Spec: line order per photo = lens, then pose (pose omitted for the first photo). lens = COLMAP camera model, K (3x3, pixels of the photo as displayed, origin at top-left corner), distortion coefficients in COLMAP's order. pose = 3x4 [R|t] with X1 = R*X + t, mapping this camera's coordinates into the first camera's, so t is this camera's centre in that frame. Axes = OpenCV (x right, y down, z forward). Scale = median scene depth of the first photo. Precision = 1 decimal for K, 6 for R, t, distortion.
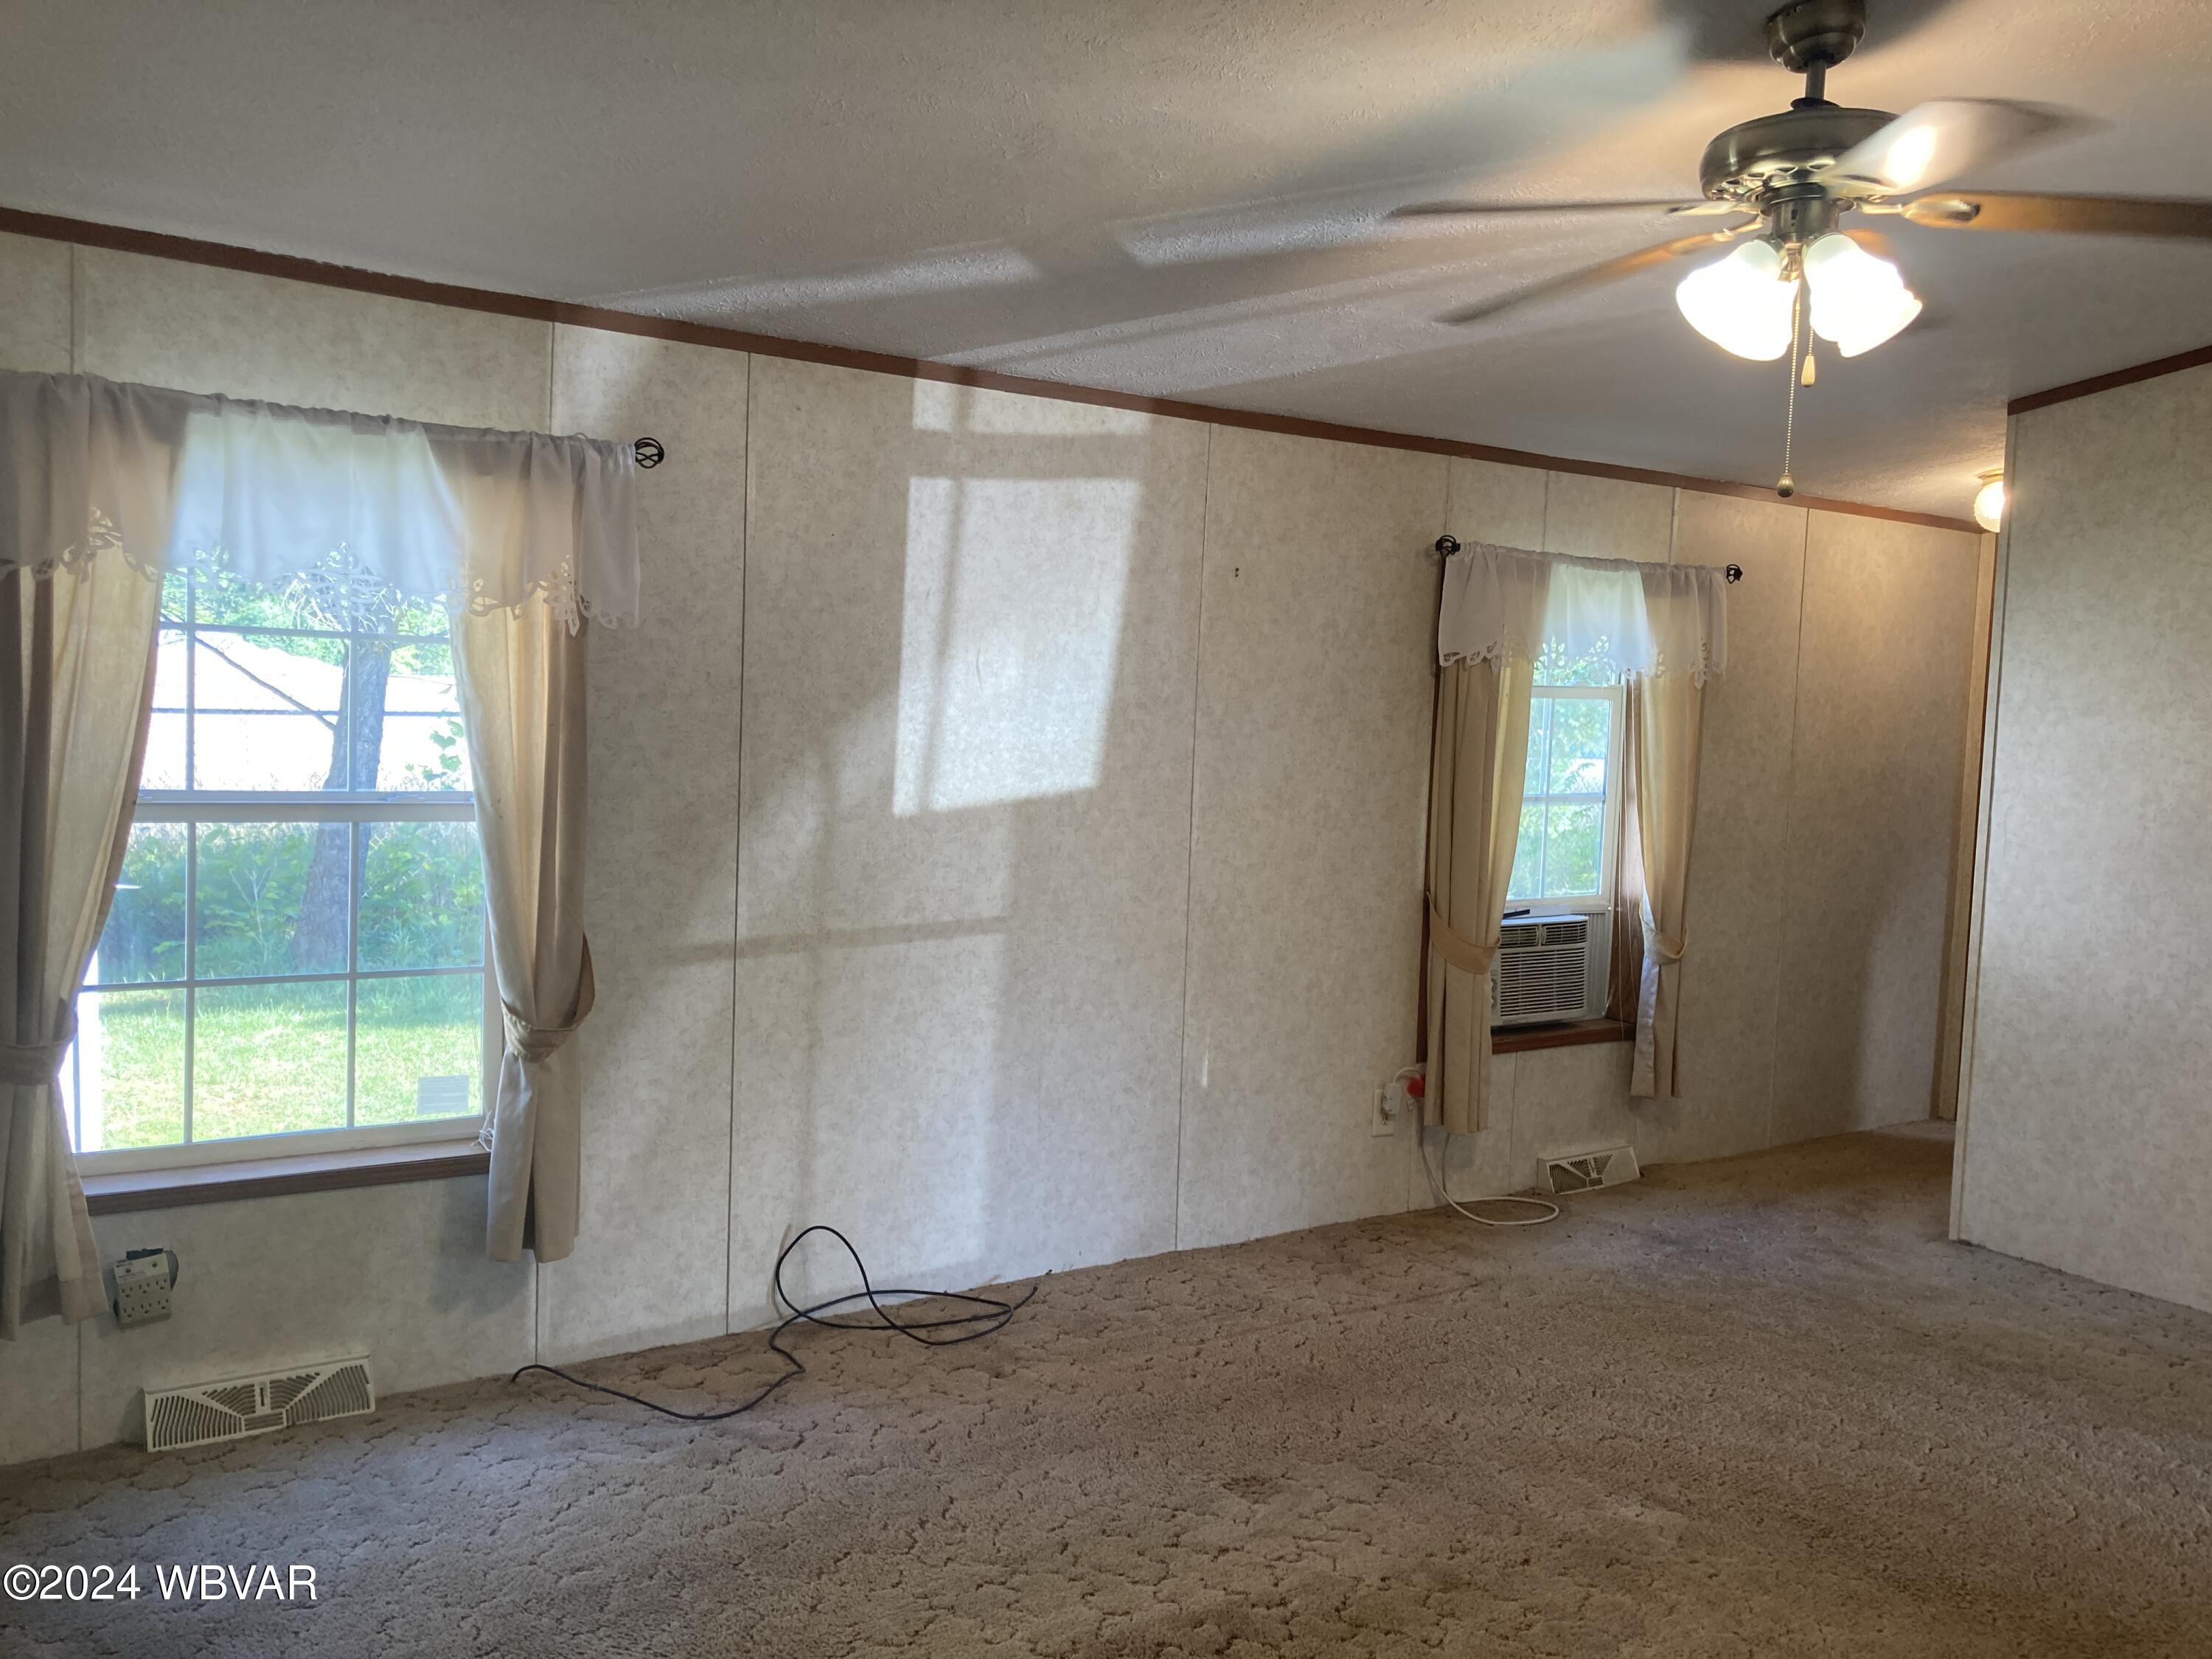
lens RADIAL K [[1819.2, 0, 1104.7], [0, 1819.2, 836.7], [0, 0, 1]] dist [0.028192, -0.027515]
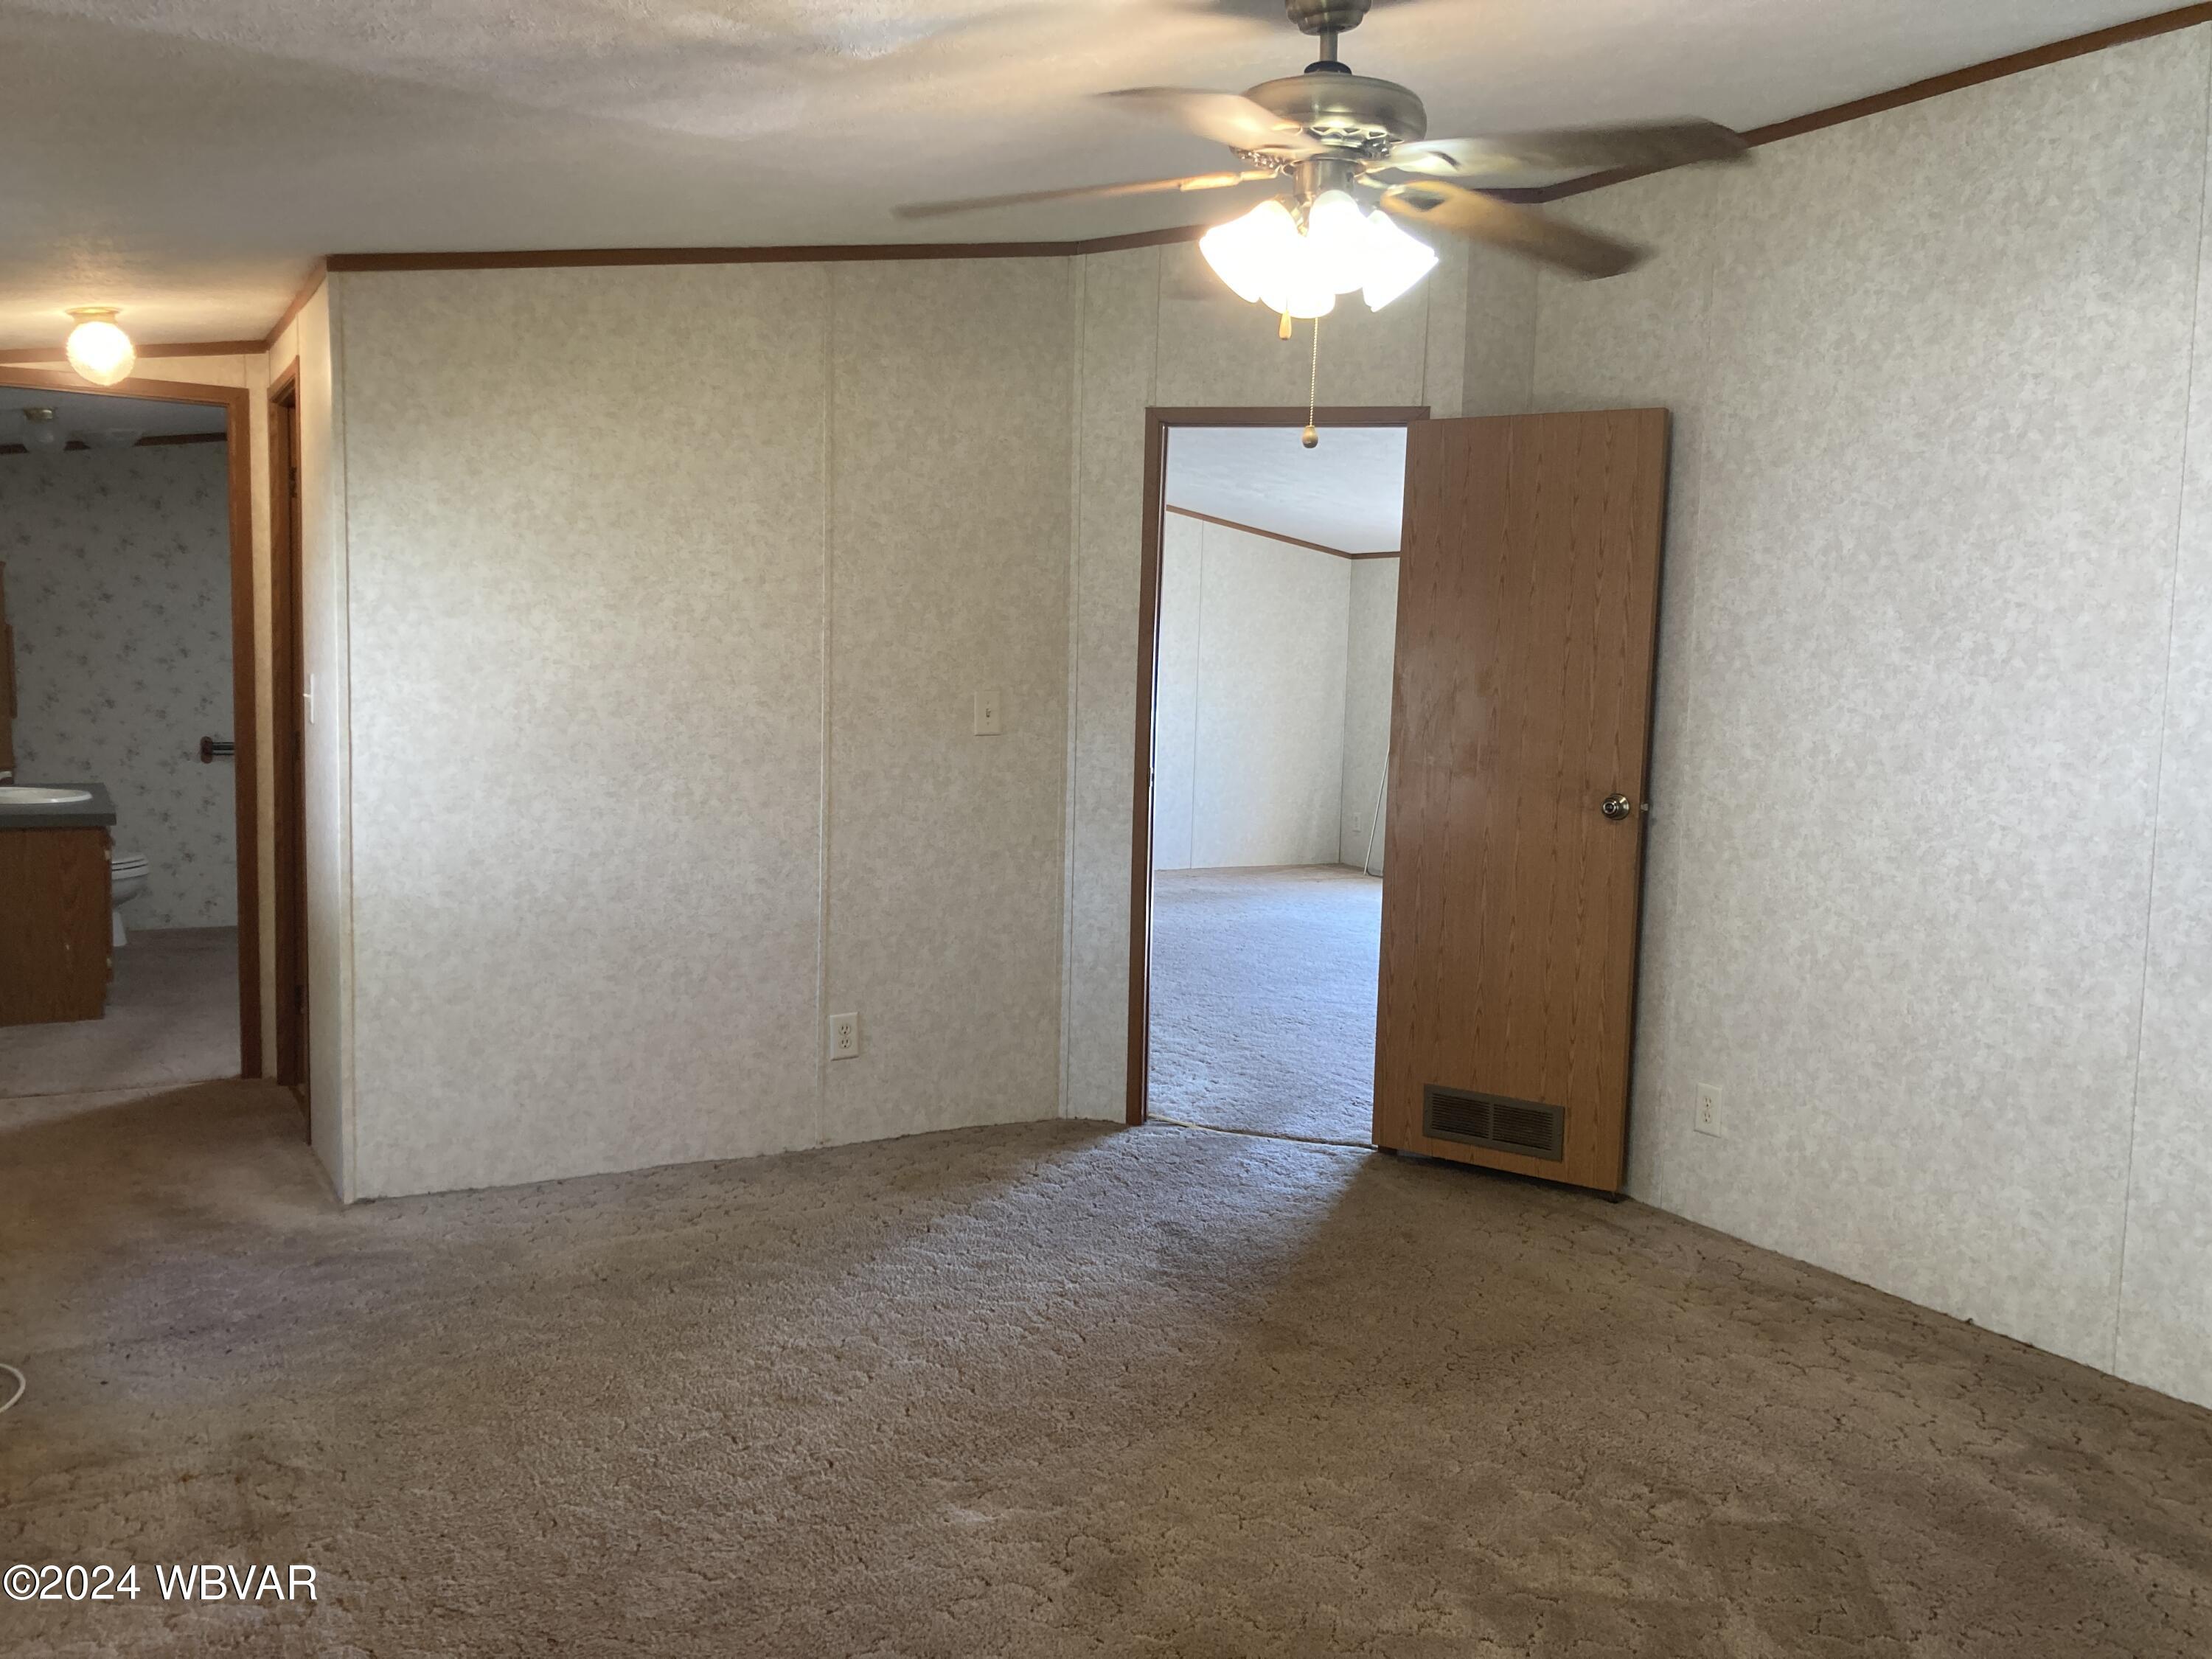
lens RADIAL K [[1819.2, 0, 1106.7], [0, 1819.2, 822.4], [0, 0, 1]] dist [0.028192, -0.027515]
pose [[0.077441, -0.129127, 0.988600, -0.389891], [0.048592, 0.990888, 0.125619, -0.062281], [-0.995812, 0.038310, 0.083010, 0.583130]]
